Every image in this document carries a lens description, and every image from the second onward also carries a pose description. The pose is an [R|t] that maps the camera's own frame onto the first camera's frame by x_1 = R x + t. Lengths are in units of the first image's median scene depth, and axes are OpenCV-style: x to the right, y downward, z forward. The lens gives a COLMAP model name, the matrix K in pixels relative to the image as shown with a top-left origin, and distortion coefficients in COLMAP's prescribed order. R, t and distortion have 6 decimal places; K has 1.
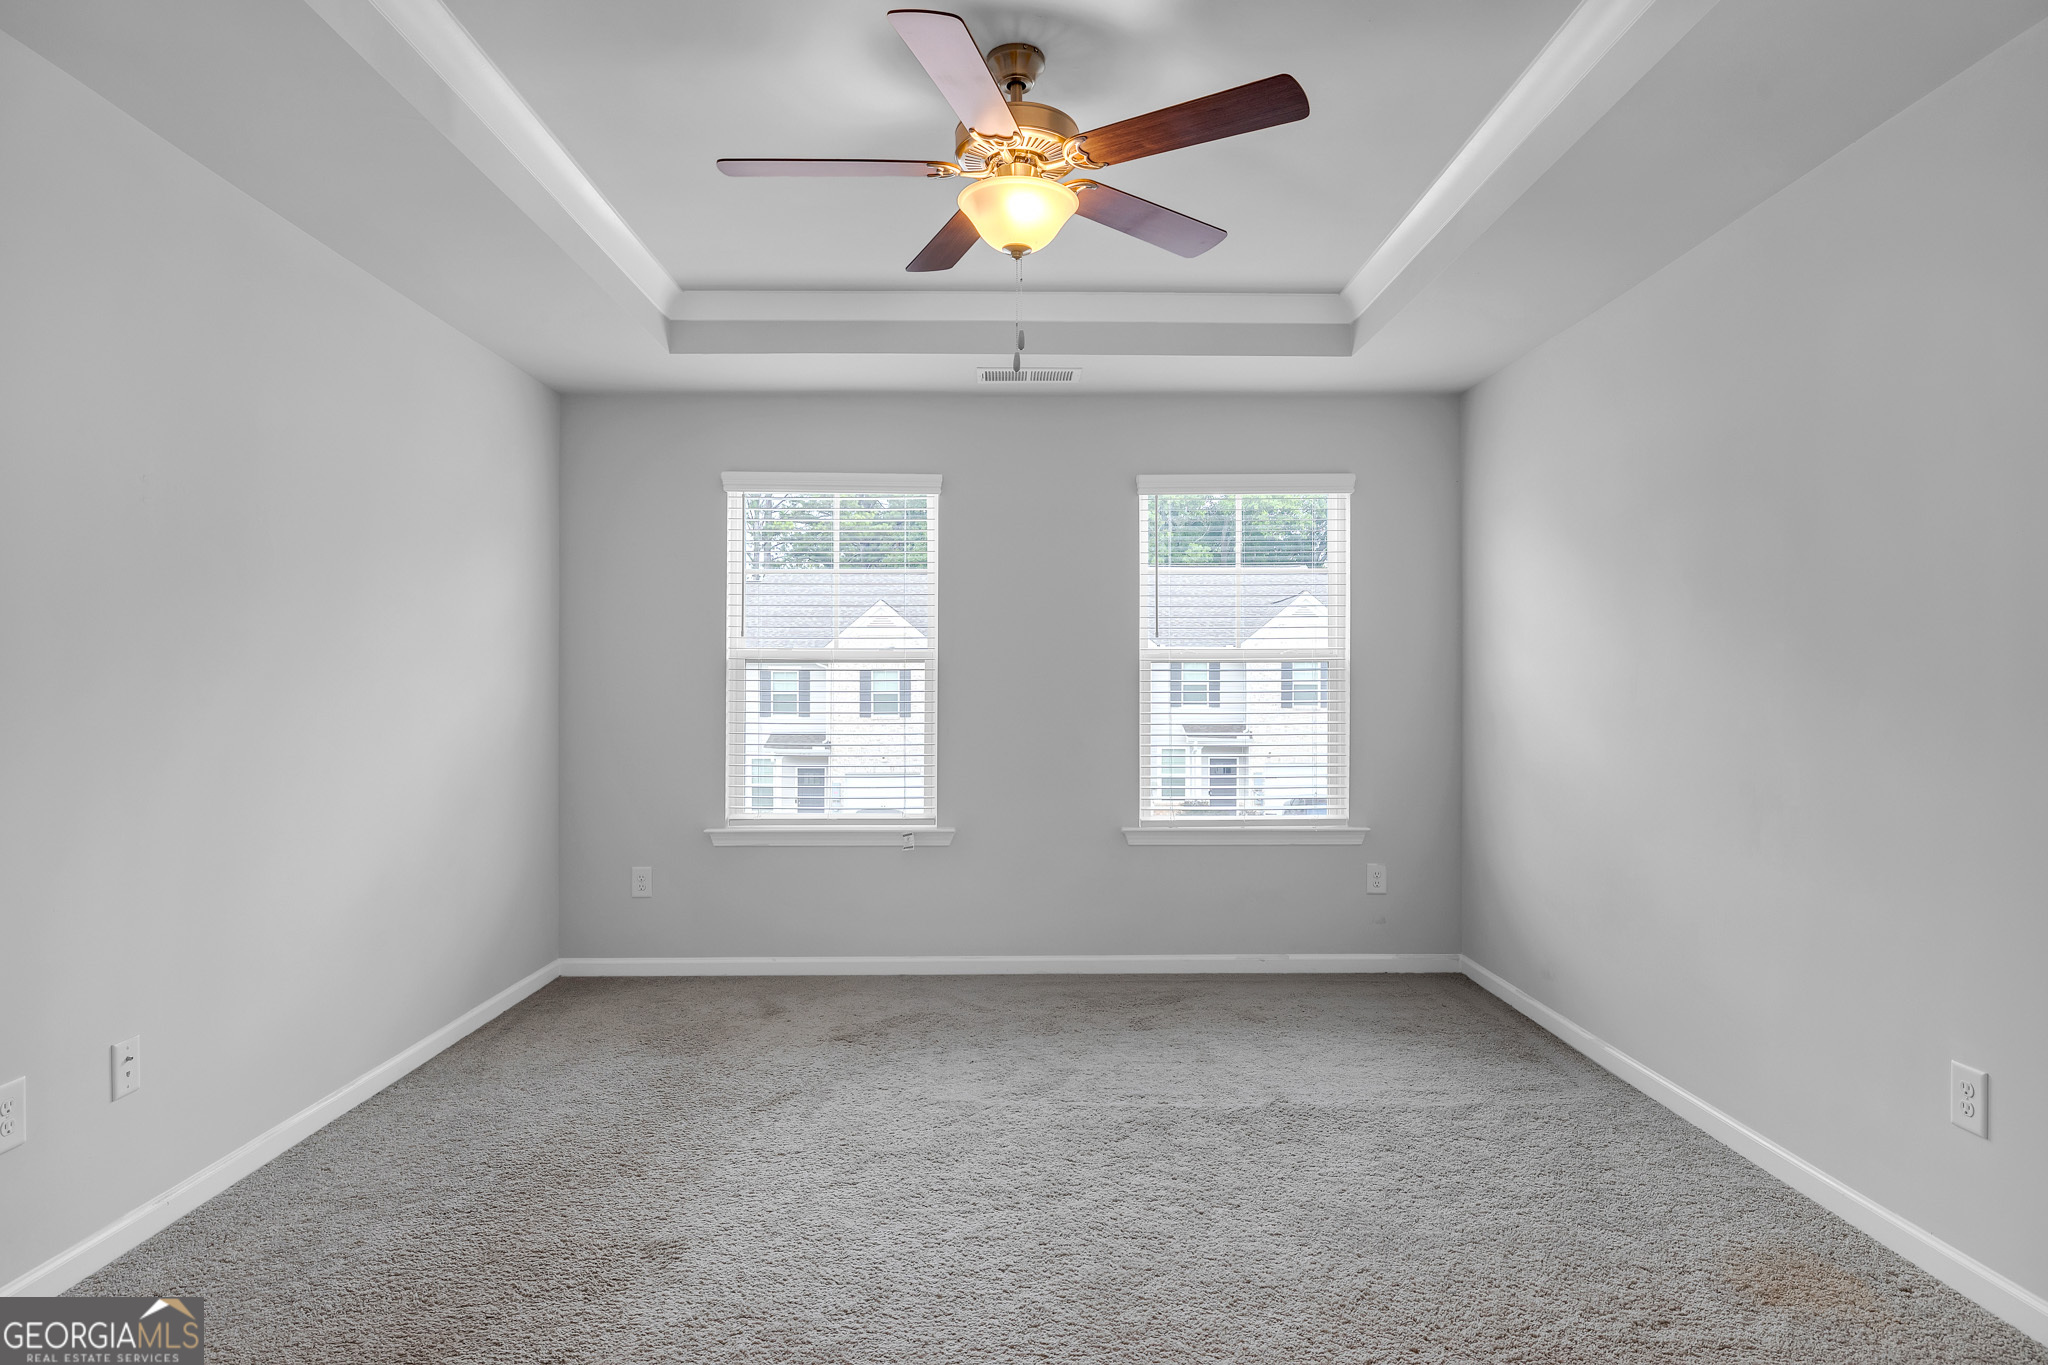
lens RADIAL K [[1175.7, 0, 1018.5], [0, 1175.7, 688.0], [0, 0, 1]] dist [0.002525, -0.000302]
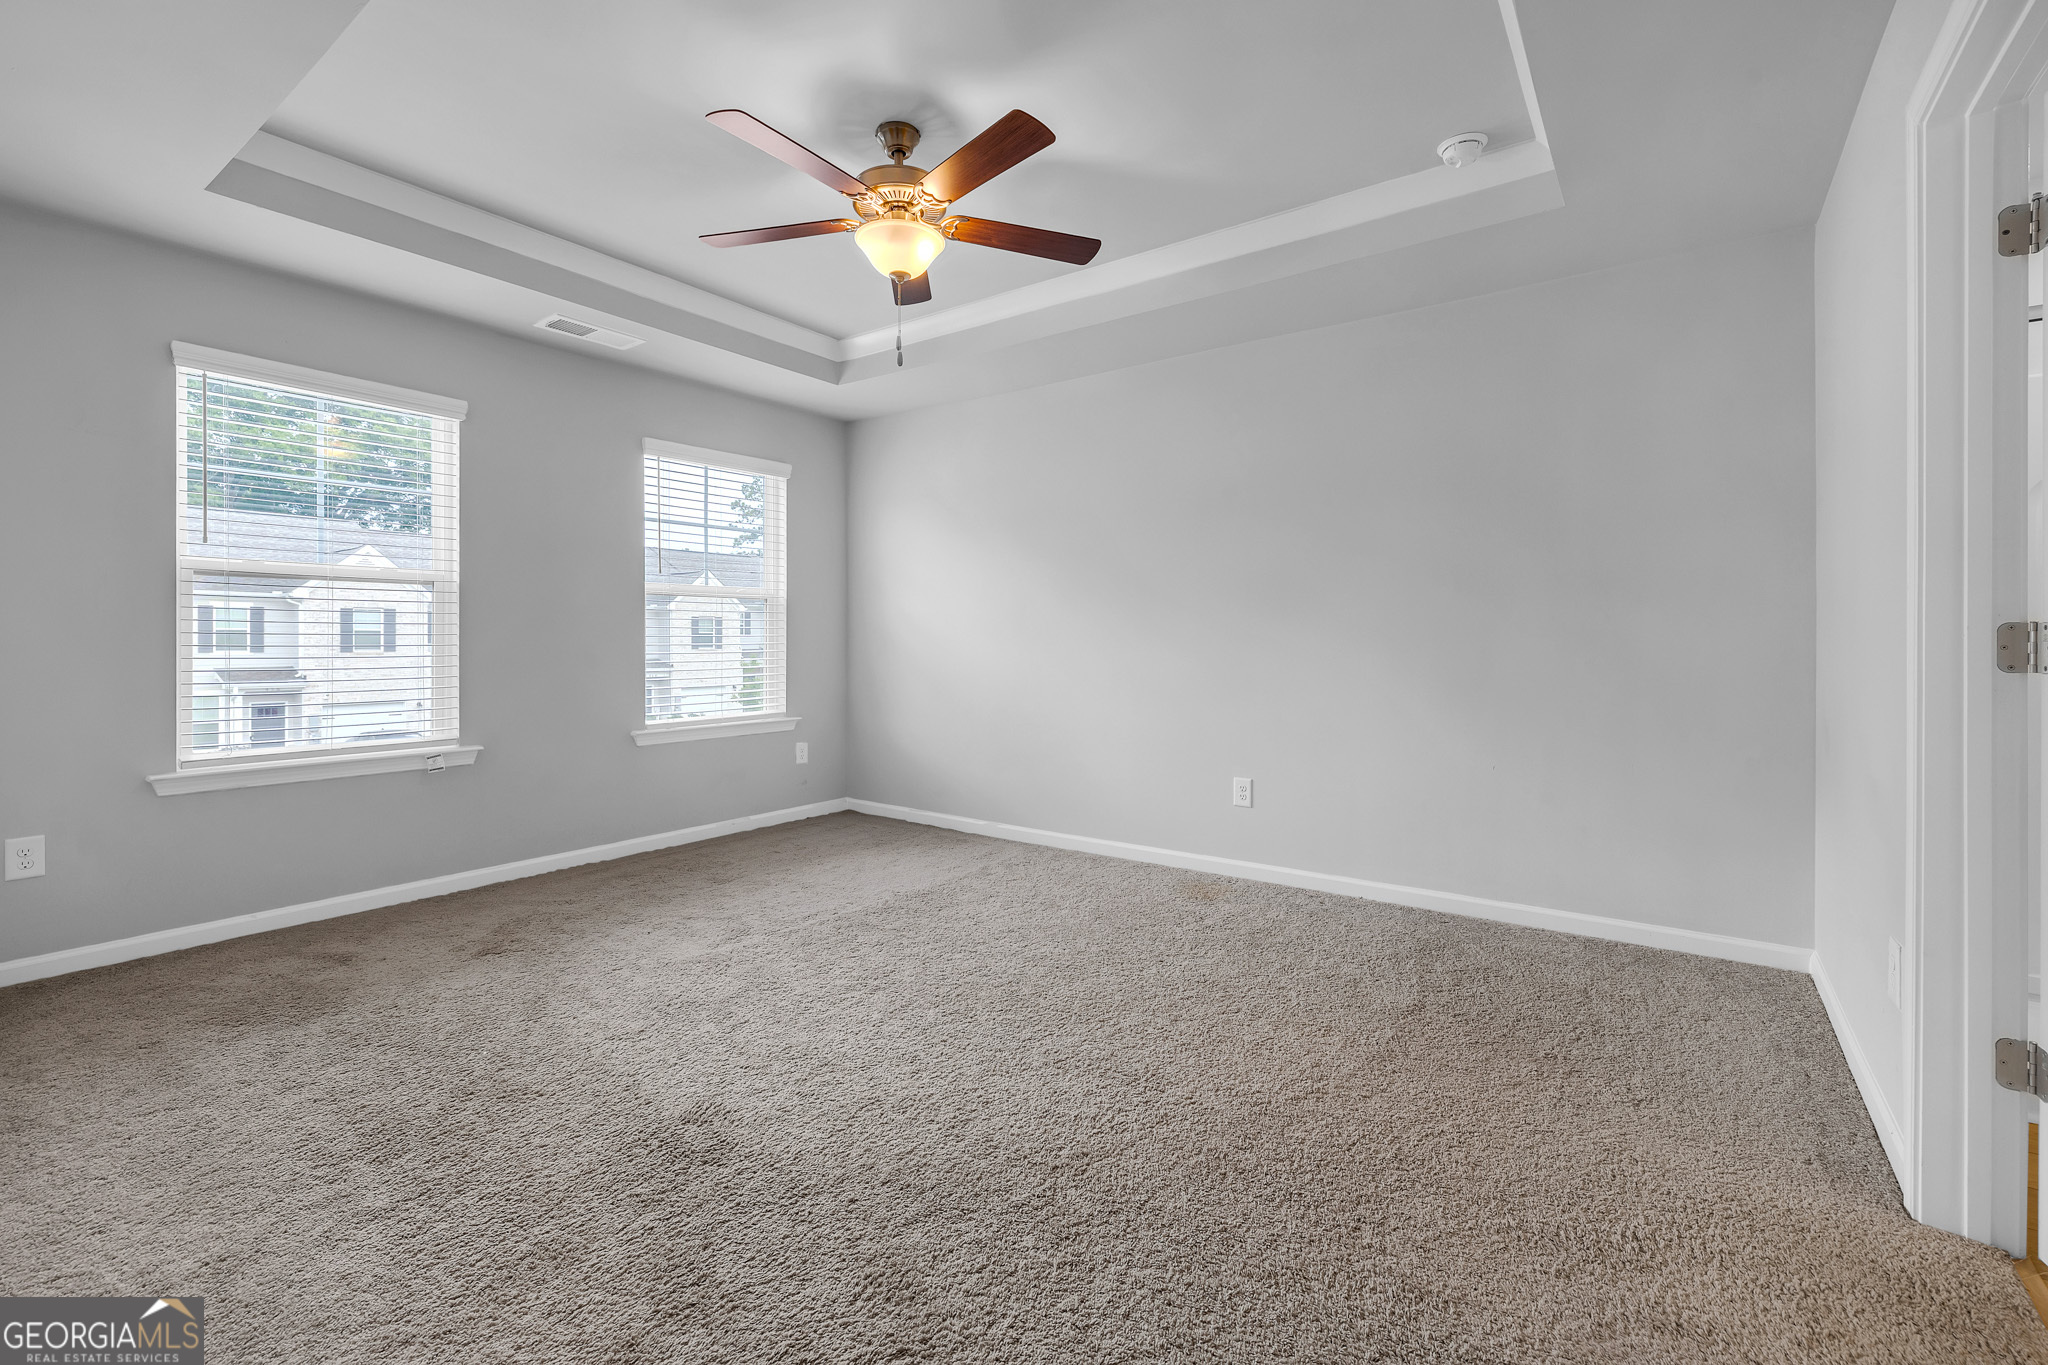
lens RADIAL K [[886.0, 0, 1024.4], [0, 886.0, 649.6], [0, 0, 1]] dist [0.002492, -0.000050]
pose [[0.595001, -0.008365, 0.803682, -0.455209], [-0.002327, 0.999924, 0.012130, 0.026958], [-0.803722, -0.009088, 0.594936, 0.171933]]
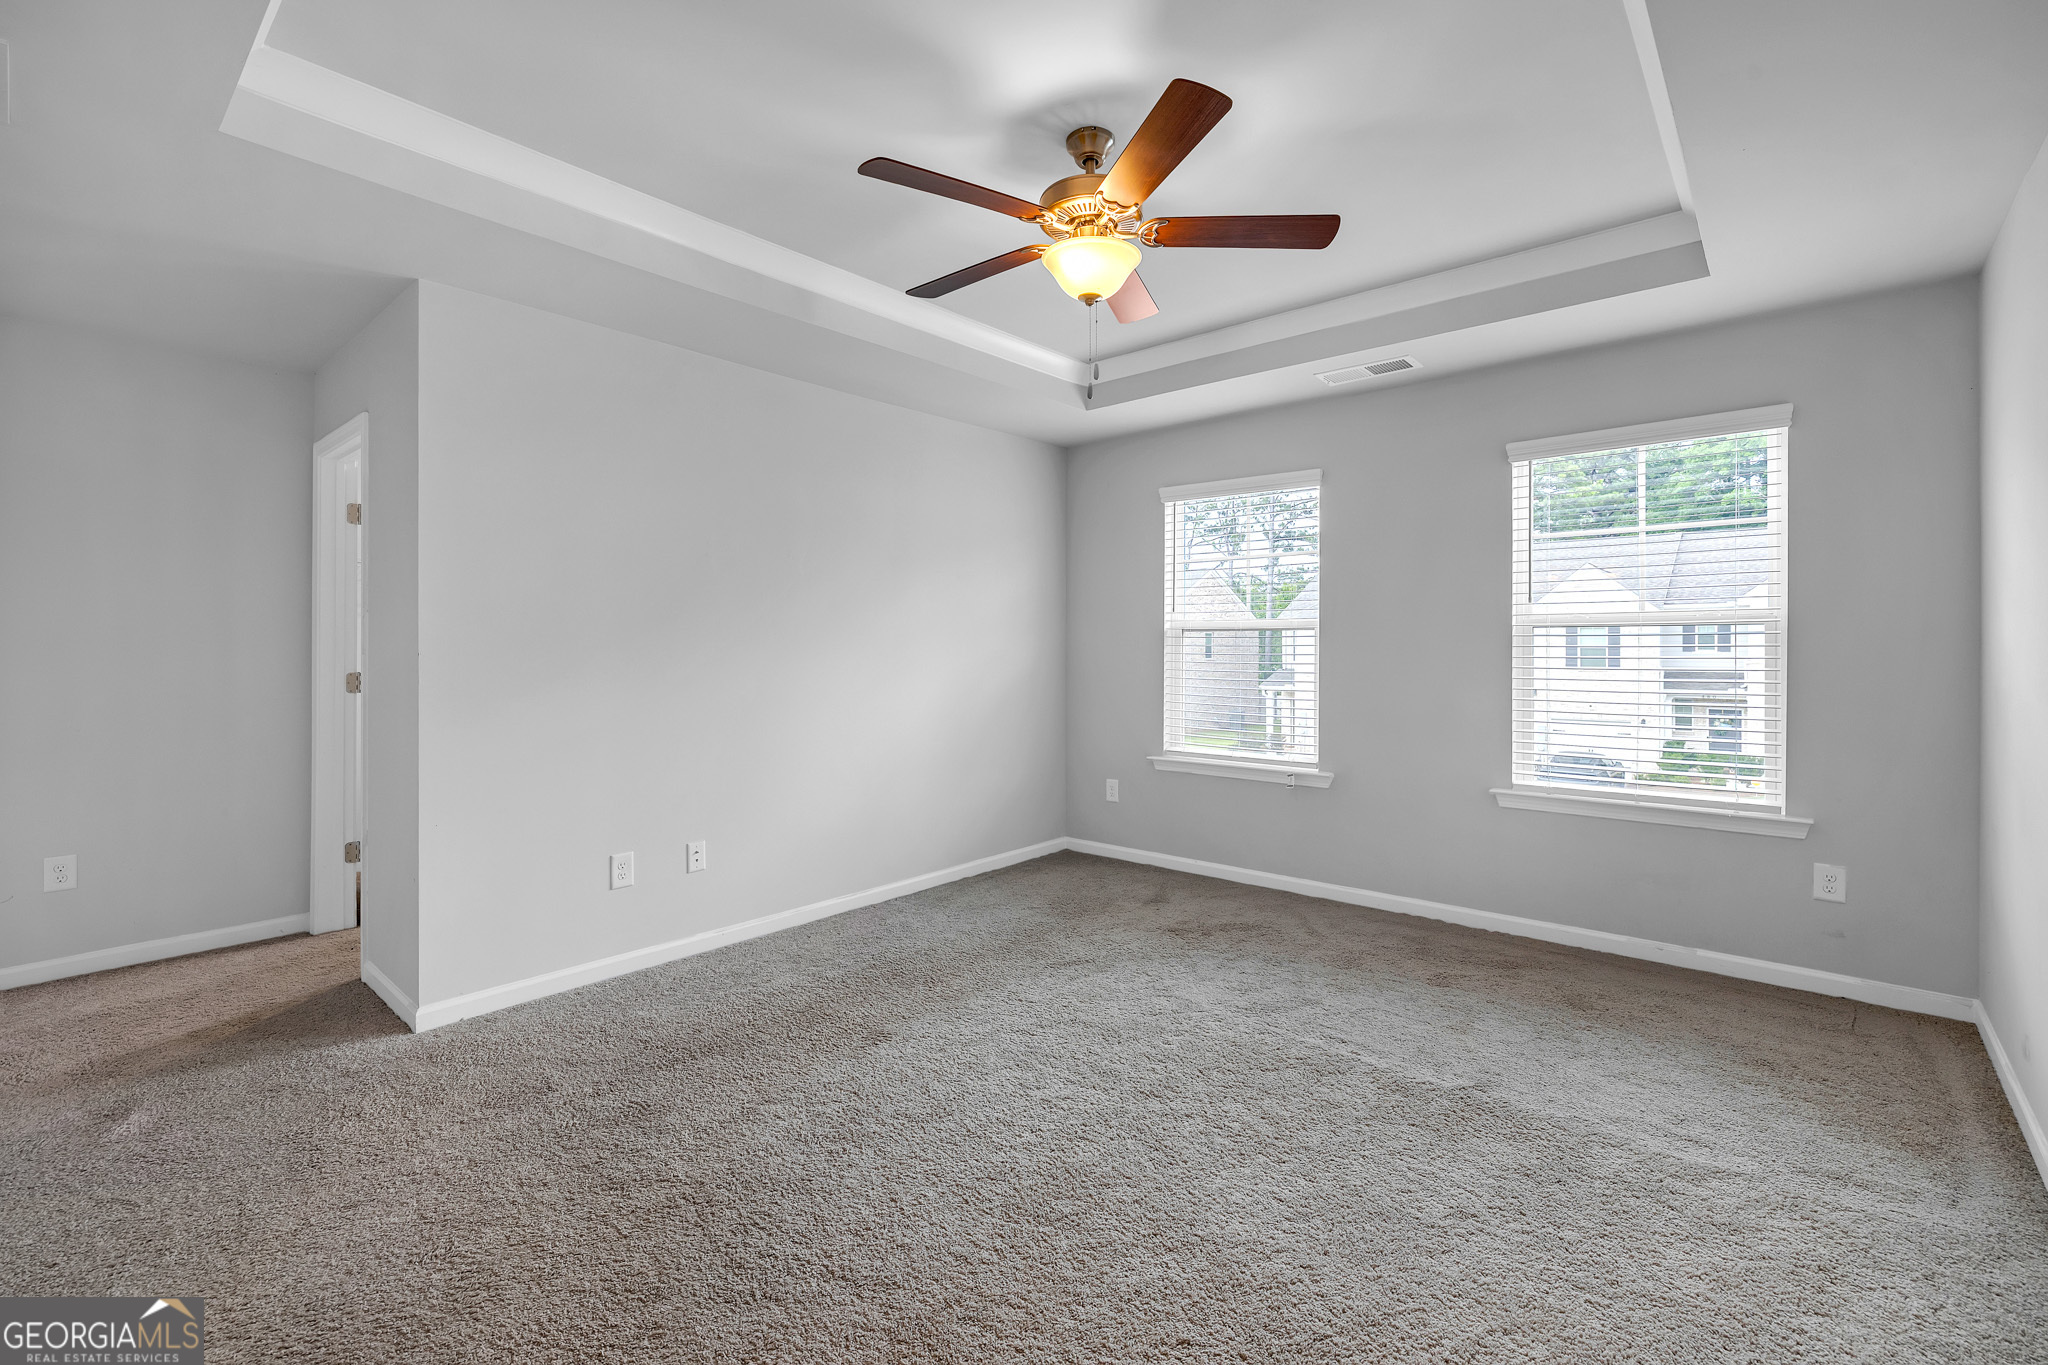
lens RADIAL K [[886.0, 0, 1024.4], [0, 886.0, 649.6], [0, 0, 1]] dist [0.002492, -0.000050]
pose [[0.747353, 0.002852, -0.664421, 0.341540], [0.002258, 0.999974, 0.006832, -0.010743], [0.664423, -0.006607, 0.747327, 0.171473]]
